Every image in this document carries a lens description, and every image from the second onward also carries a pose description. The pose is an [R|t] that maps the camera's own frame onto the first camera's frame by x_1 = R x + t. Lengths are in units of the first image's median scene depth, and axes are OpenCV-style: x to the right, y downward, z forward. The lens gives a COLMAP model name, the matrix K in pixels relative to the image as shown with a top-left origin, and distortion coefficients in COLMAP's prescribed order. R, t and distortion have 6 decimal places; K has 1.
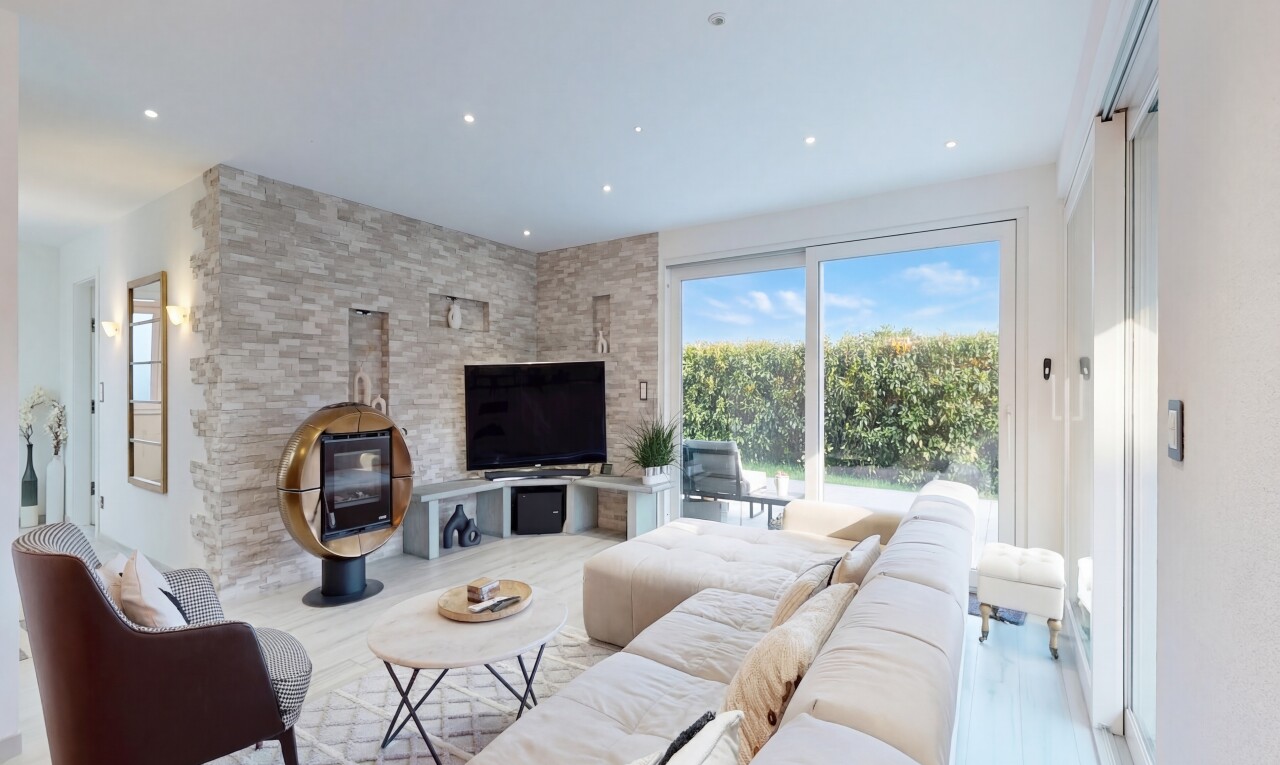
lens RADIAL K [[520.9, 0, 660.2], [0, 520.9, 384.7], [0, 0, 1]] dist [0.004874, 0.001063]
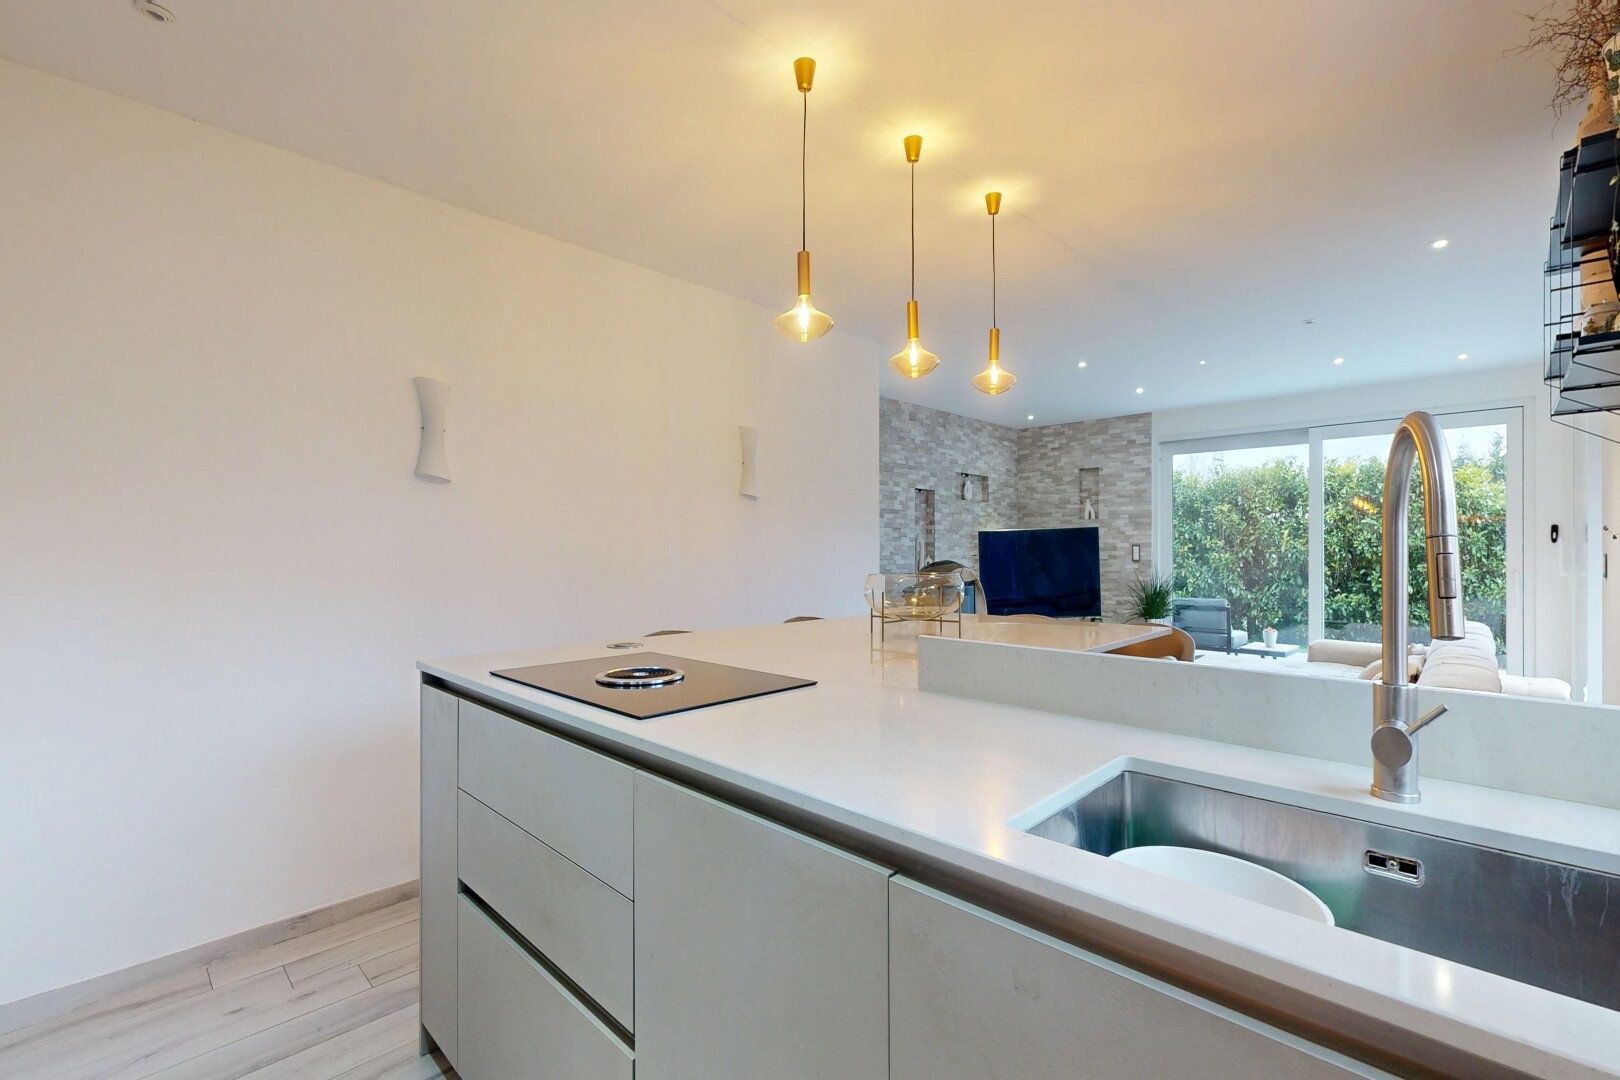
lens RADIAL K [[702.0, 0, 811.1], [0, 702.0, 543.8], [0, 0, 1]] dist [-0.001153, 0.000015]
pose [[0.982393, -0.001829, -0.186817, -0.439548], [0.000817, 0.999985, -0.005492, -0.000510], [0.186824, 0.005243, 0.982379, -0.623703]]
